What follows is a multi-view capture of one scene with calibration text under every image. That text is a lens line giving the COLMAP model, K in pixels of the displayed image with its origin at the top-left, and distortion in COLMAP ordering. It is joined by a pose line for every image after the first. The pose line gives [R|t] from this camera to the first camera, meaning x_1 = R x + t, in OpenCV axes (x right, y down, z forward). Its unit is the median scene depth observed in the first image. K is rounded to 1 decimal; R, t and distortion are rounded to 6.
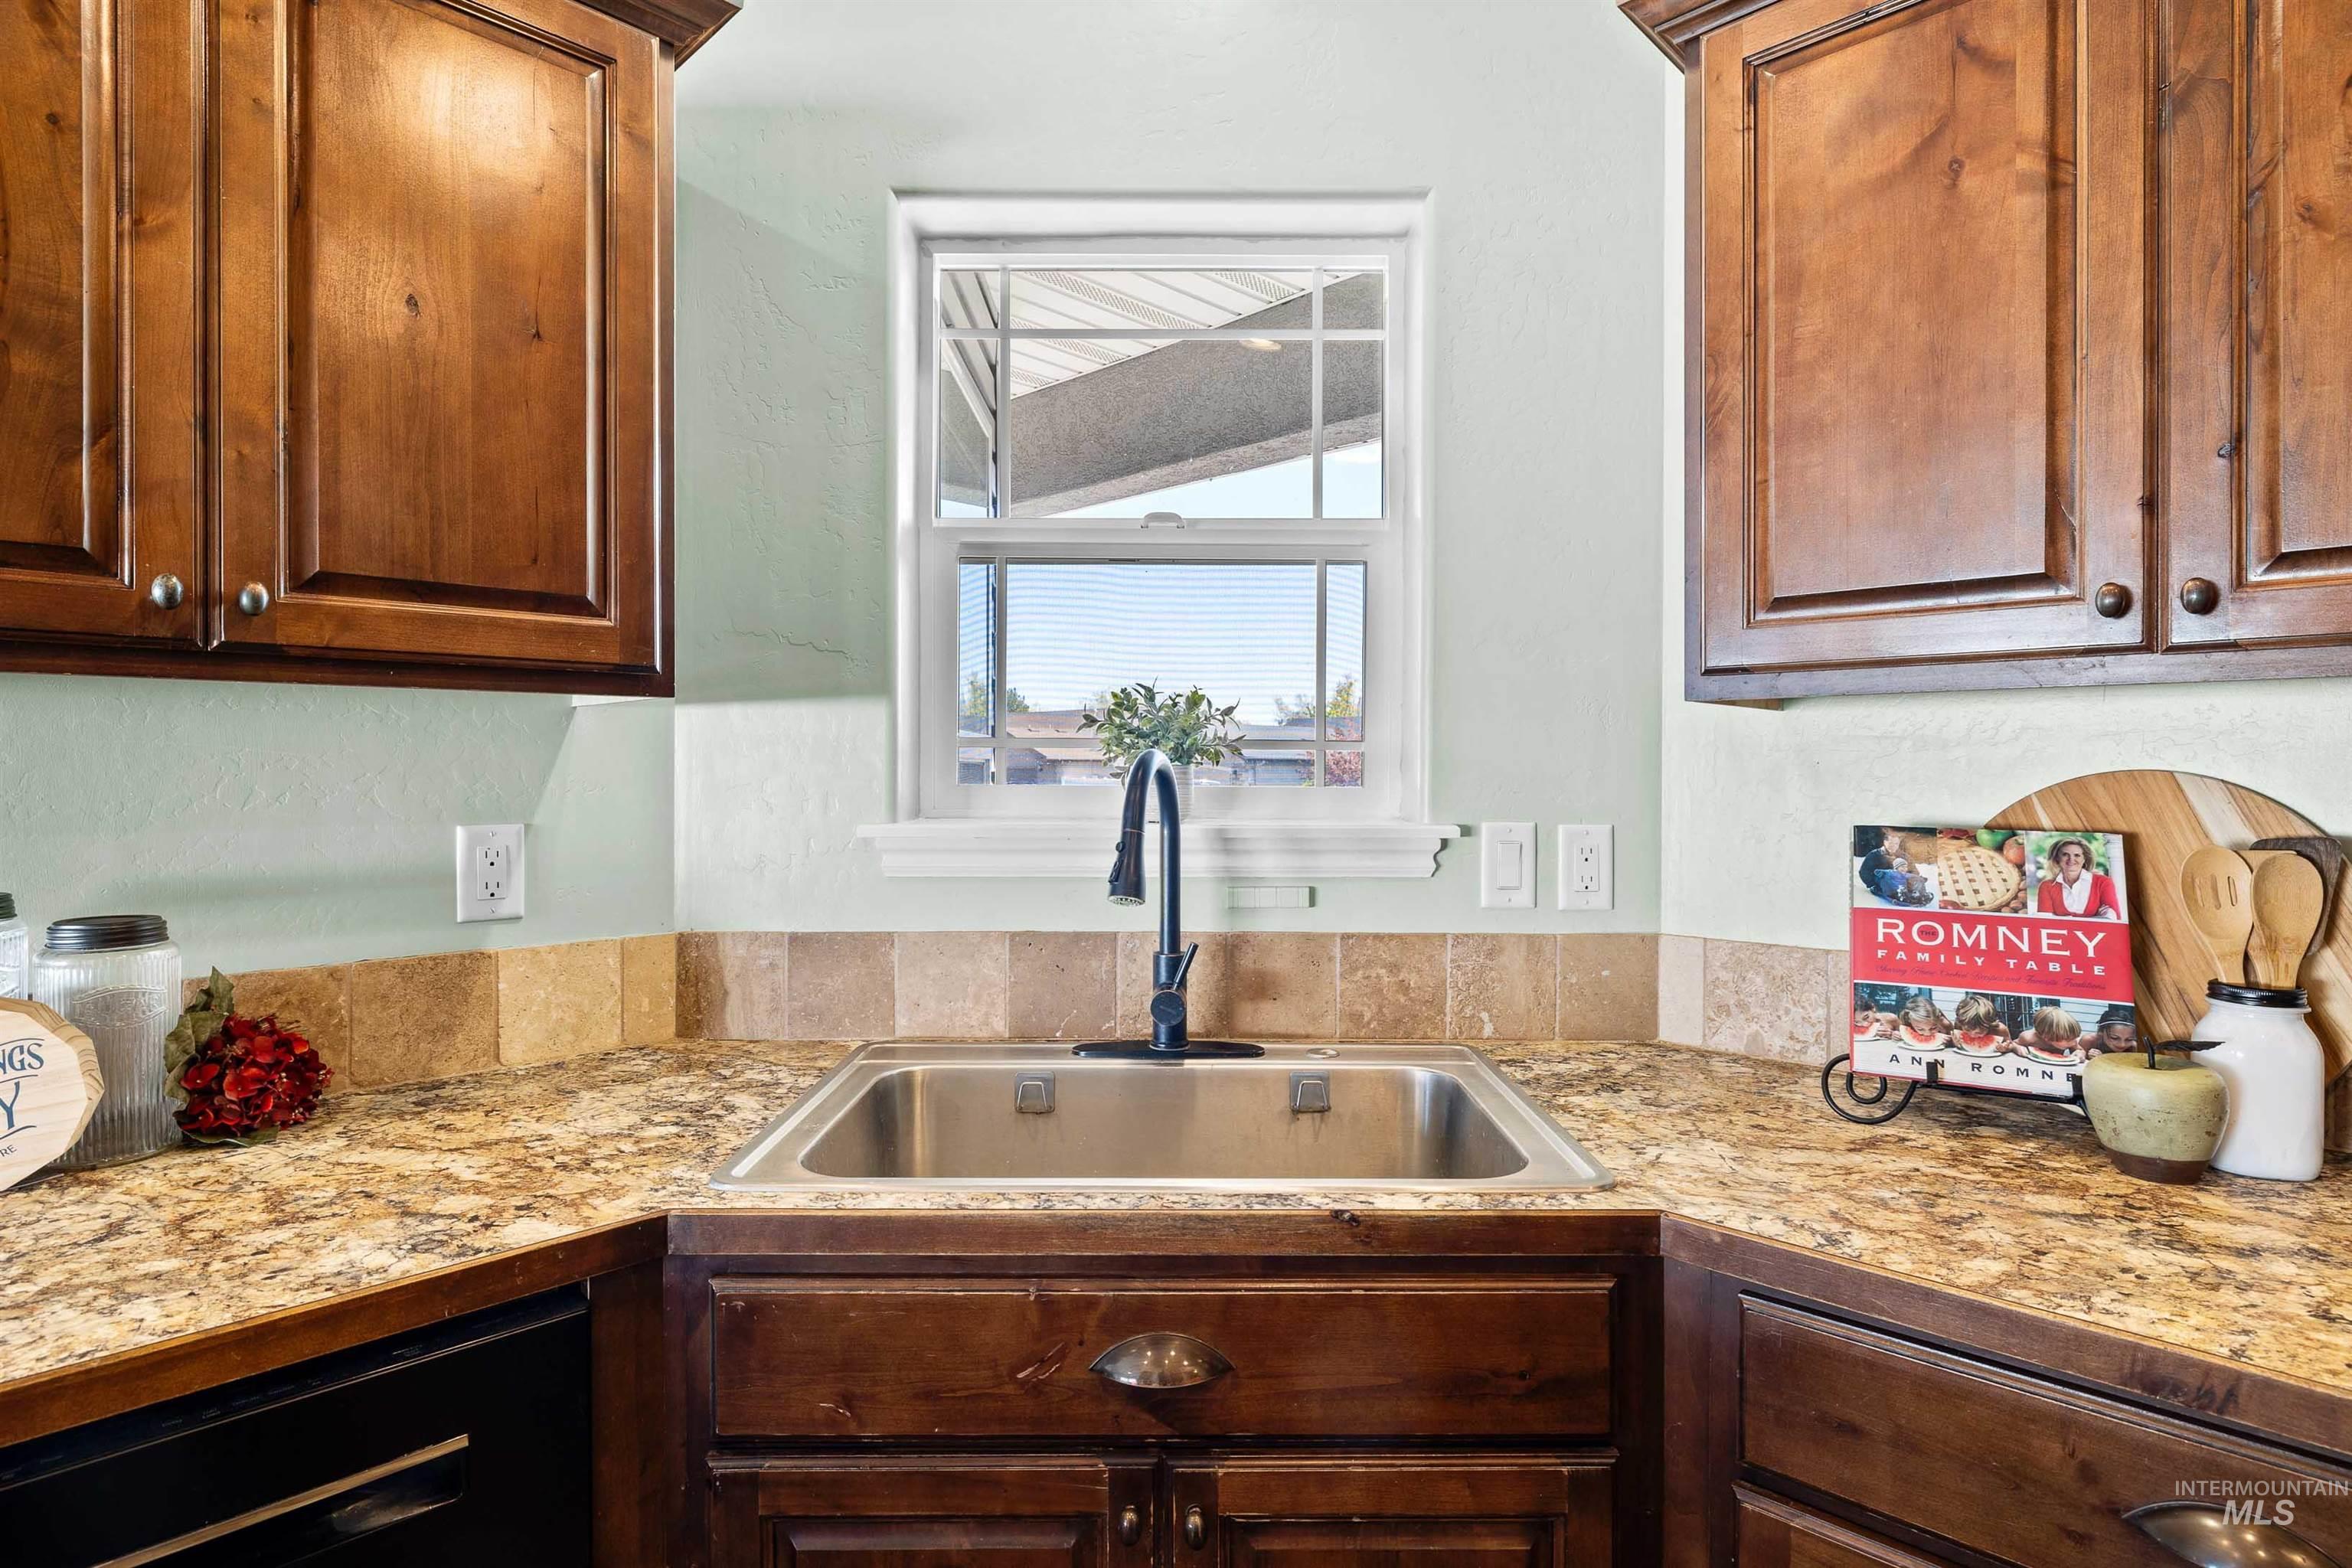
lens RADIAL K [[1192.2, 0, 1183.3], [0, 1192.2, 771.9], [0, 0, 1]] dist [-0.006503, 0.002051]
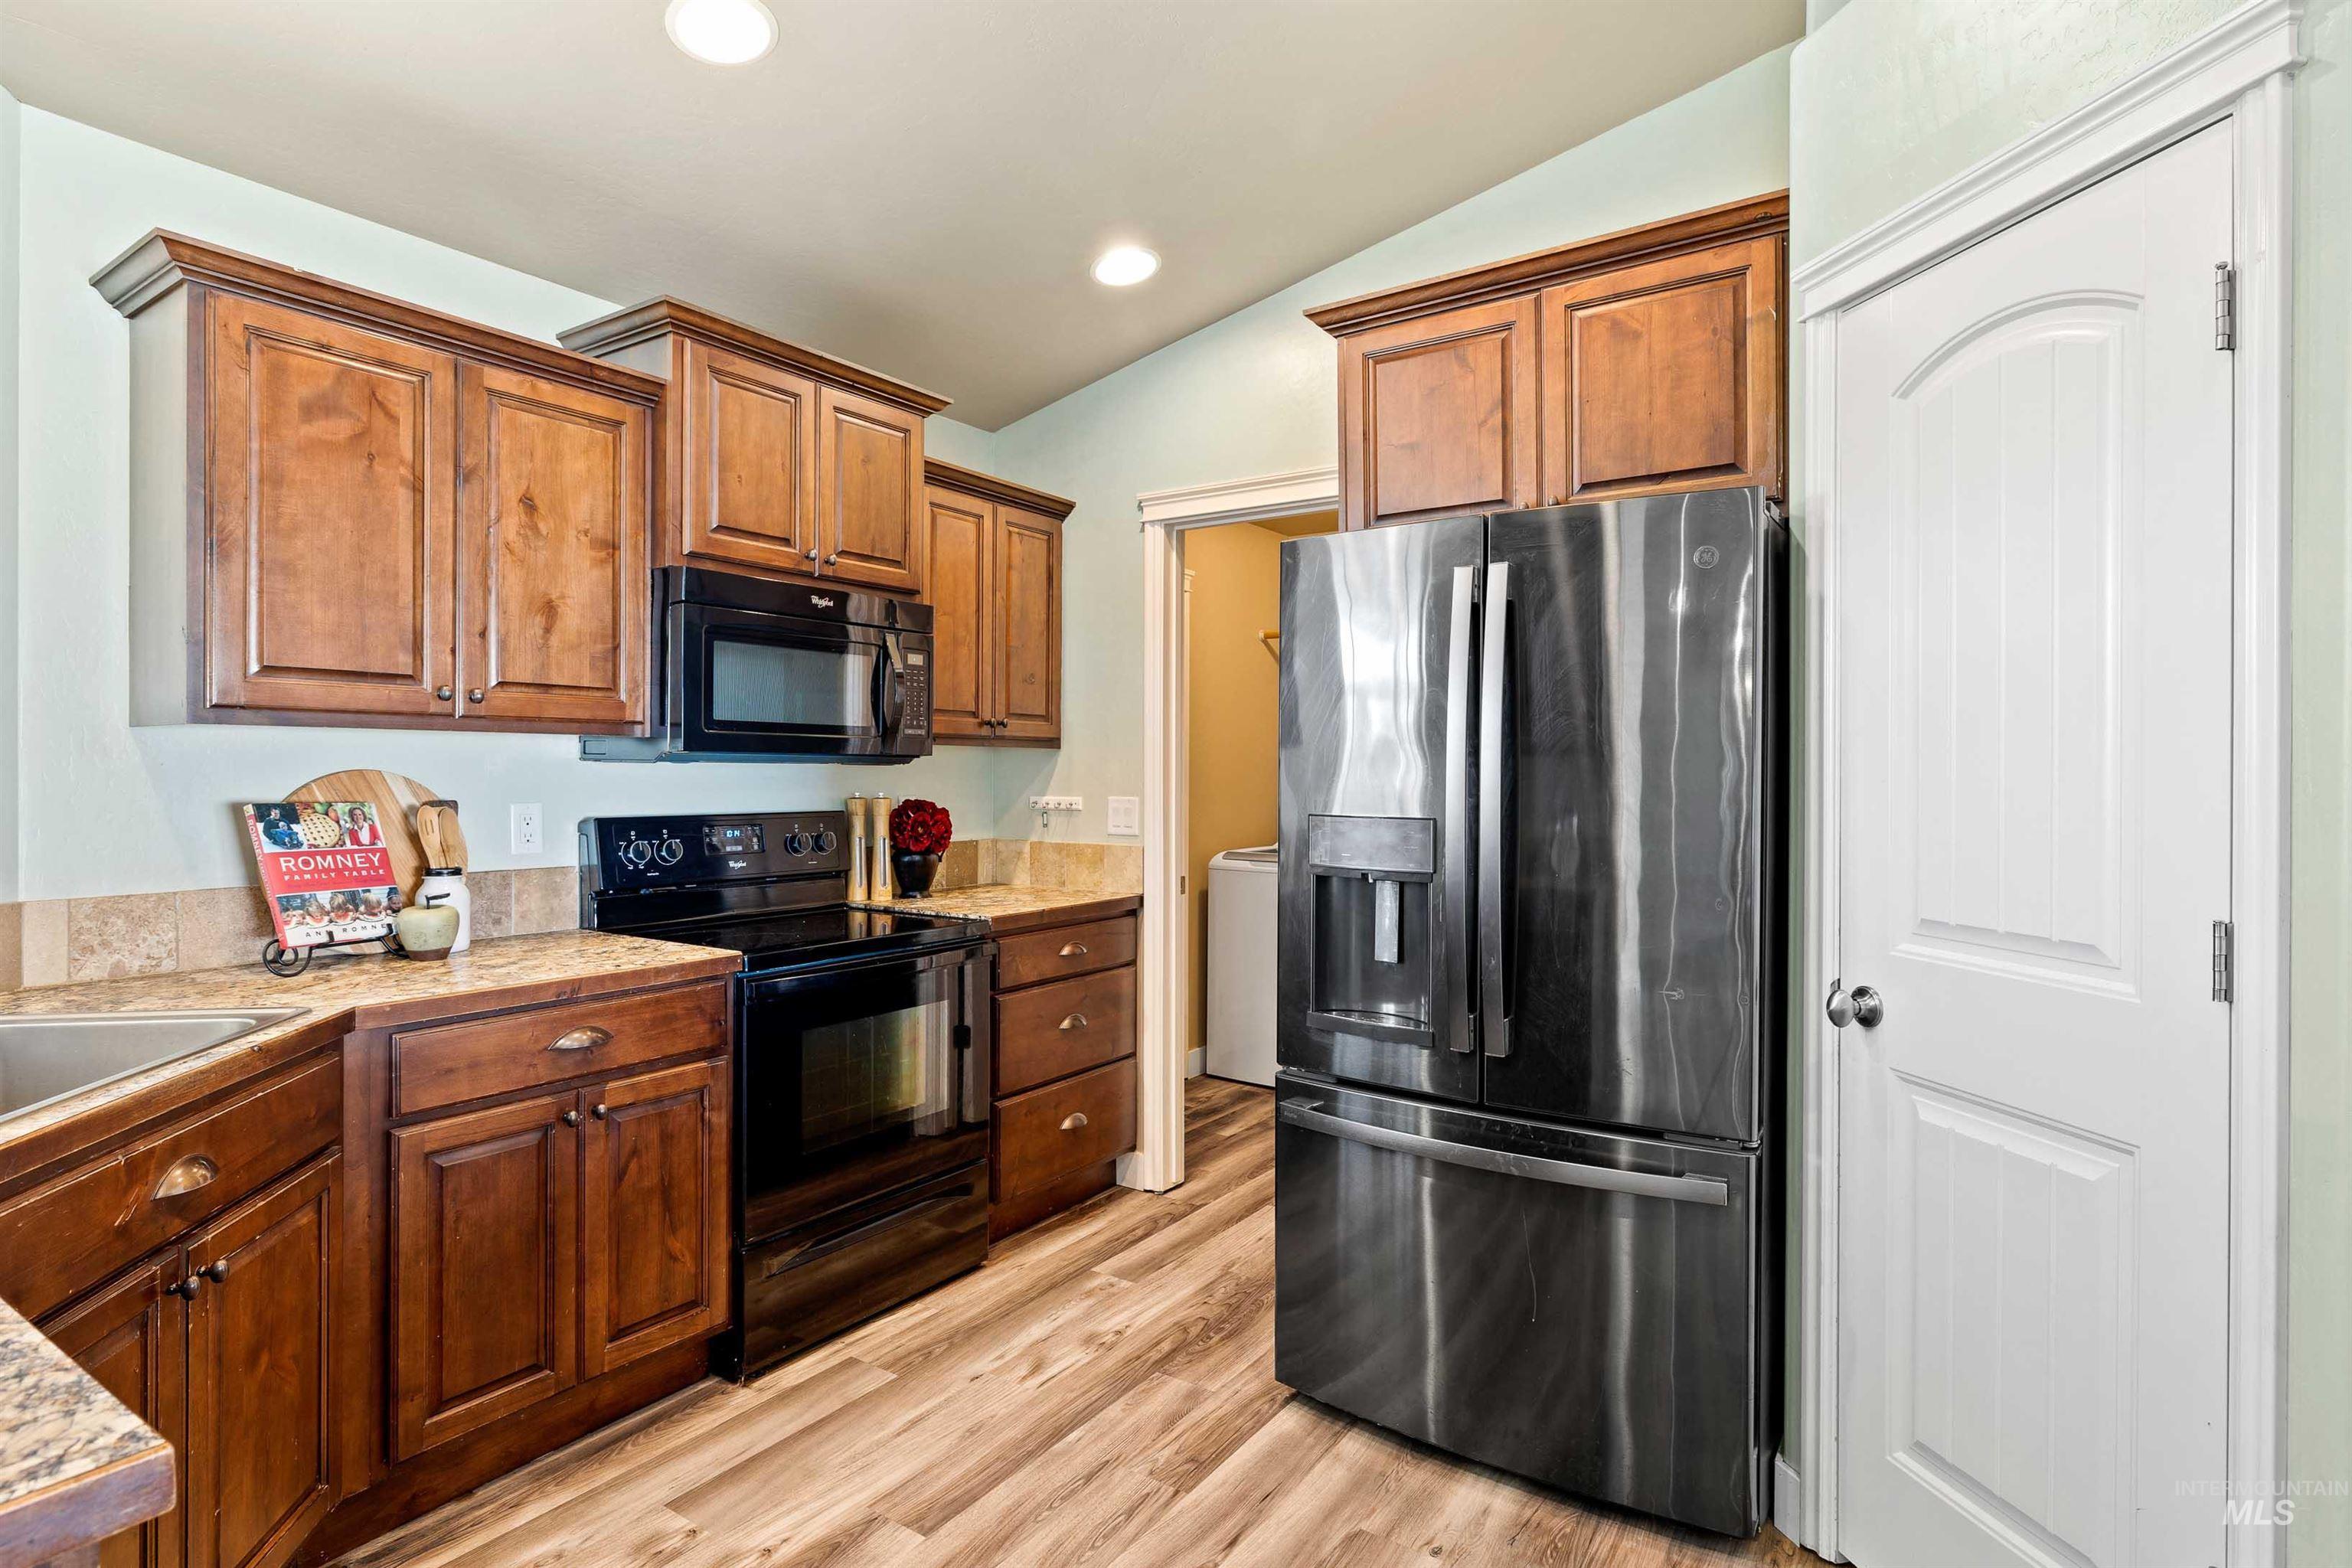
lens RADIAL K [[1192.2, 0, 1182.3], [0, 1192.2, 770.2], [0, 0, 1]] dist [-0.006503, 0.002051]
pose [[-0.185875, 0.000503, 0.982573, -1.345097], [-0.001112, 0.999999, -0.000722, -0.001550], [-0.982573, -0.001227, -0.185875, 0.059168]]
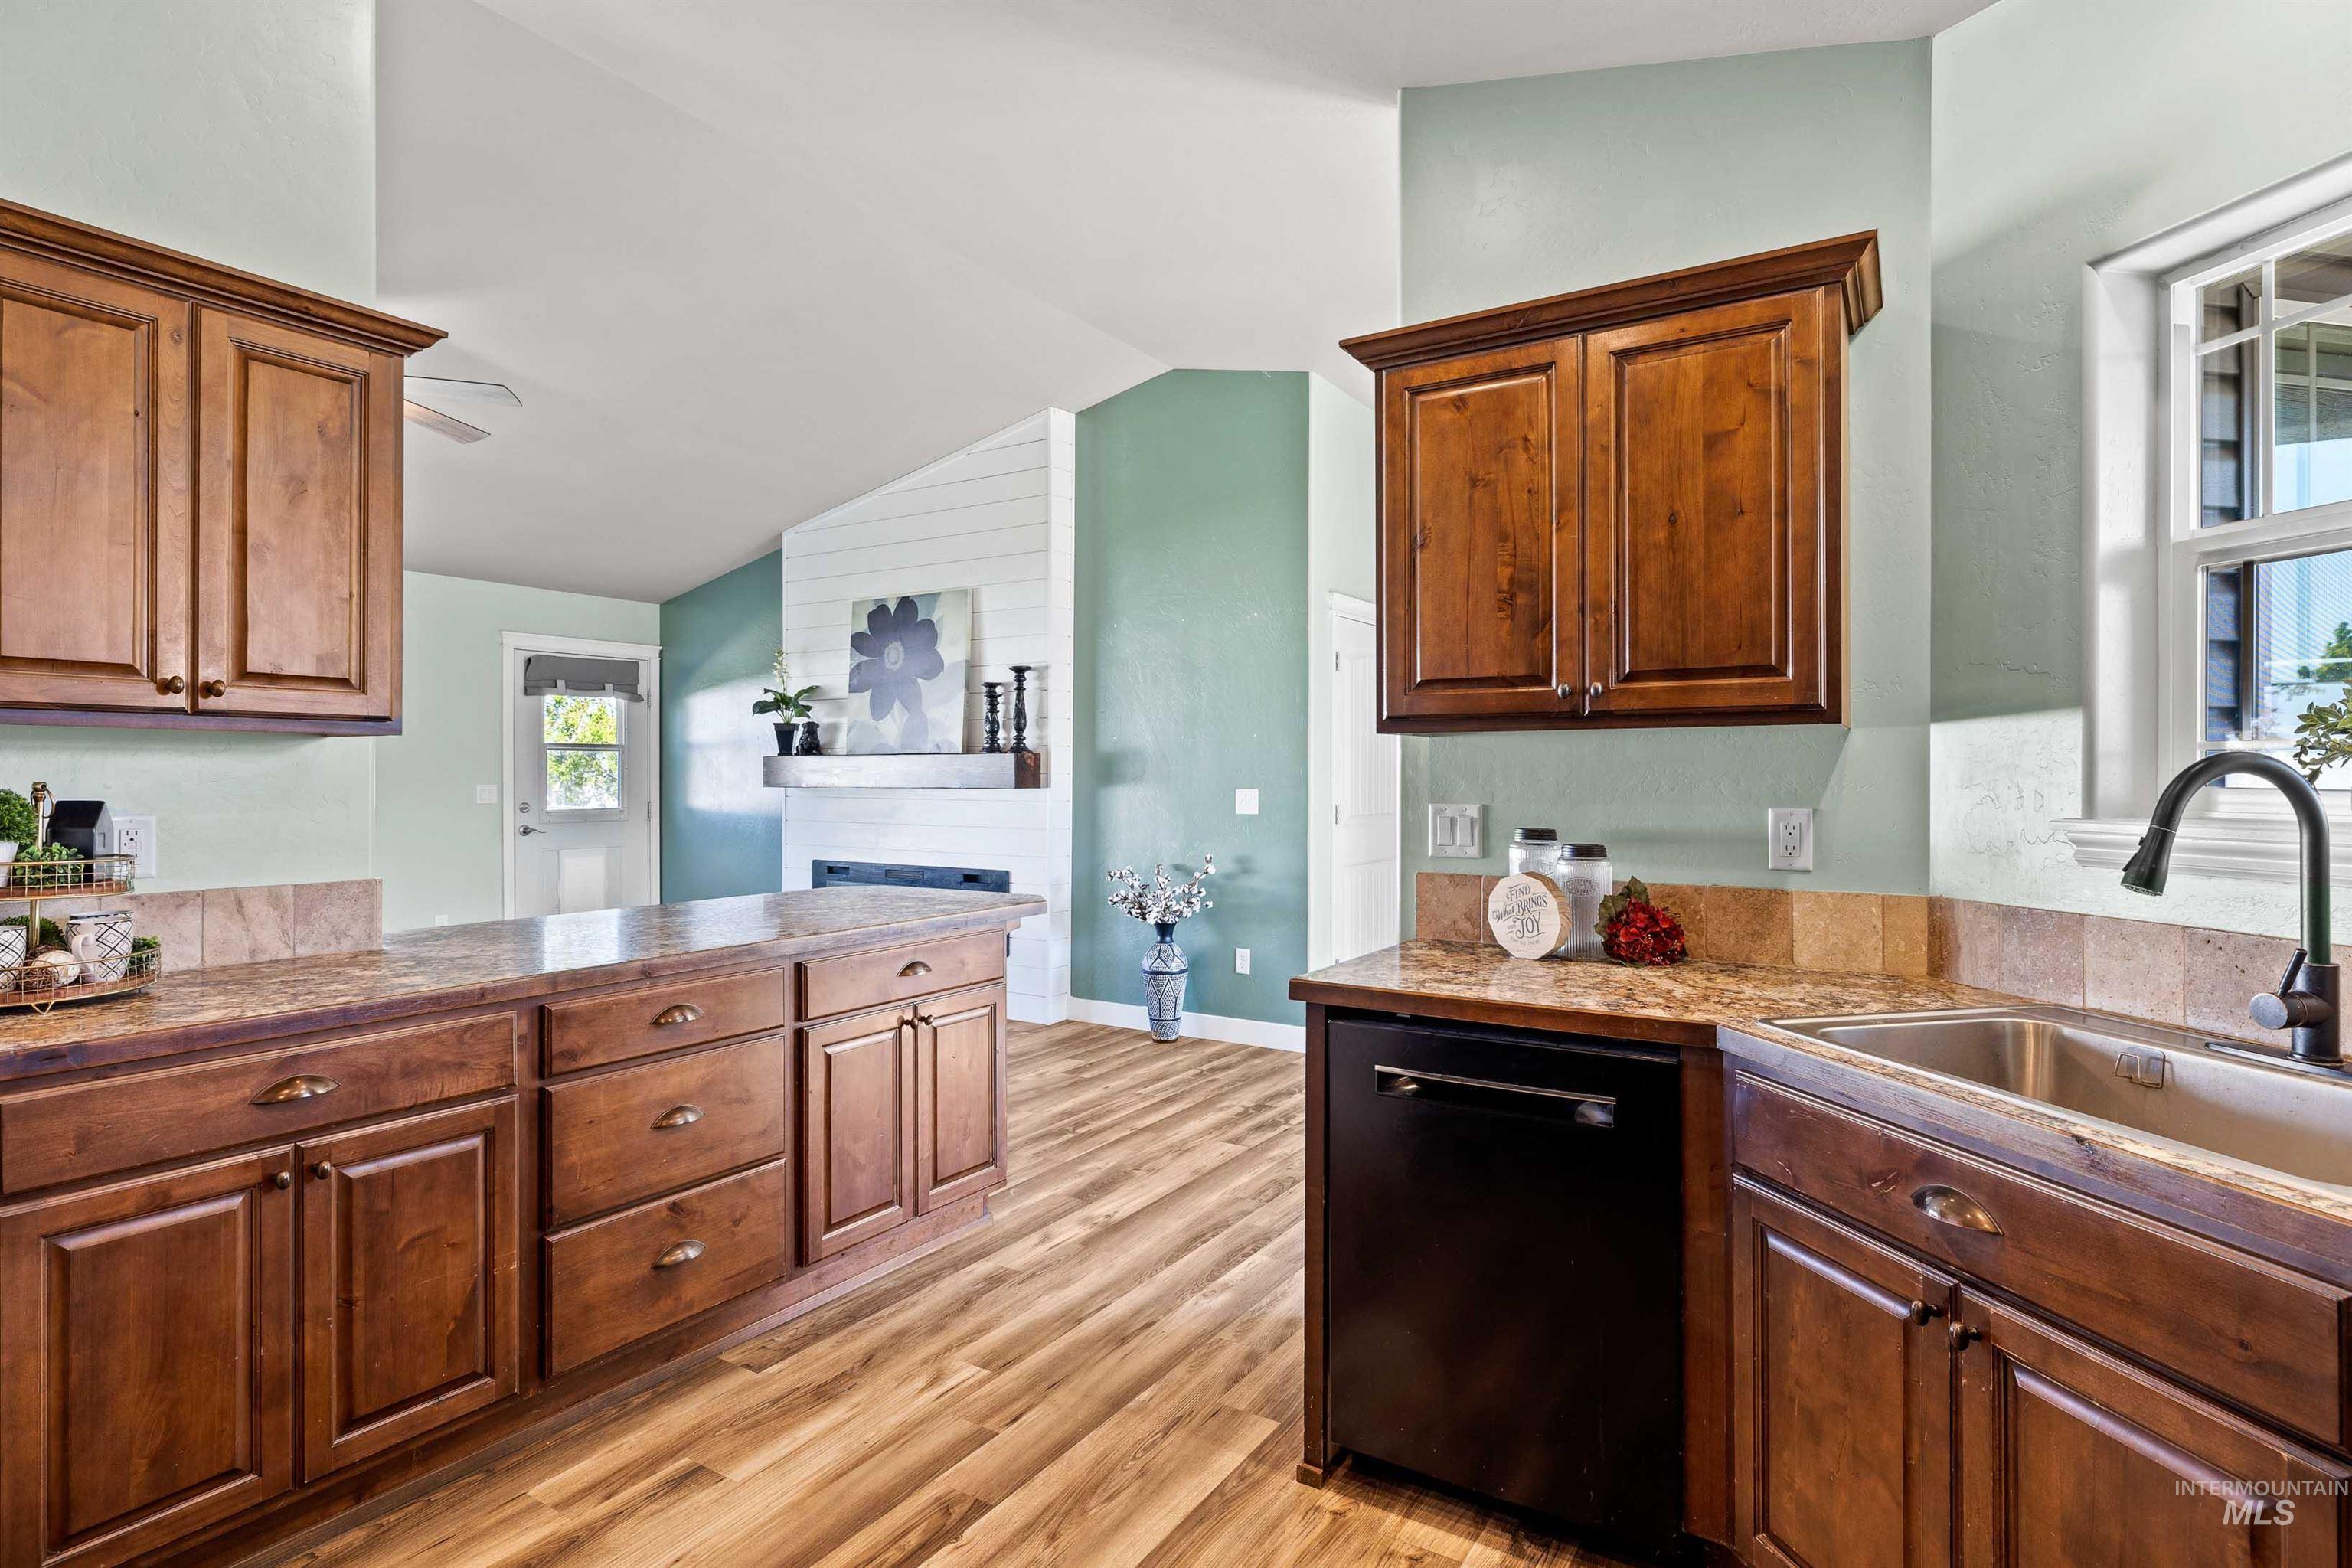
lens RADIAL K [[1192.2, 0, 1178.3], [0, 1192.2, 781.6], [0, 0, 1]] dist [-0.006503, 0.002051]
pose [[0.211273, 0.006650, -0.977404, 0.899661], [-0.002865, 0.999977, 0.006185, 0.002825], [0.977423, 0.001493, 0.211287, -0.120098]]
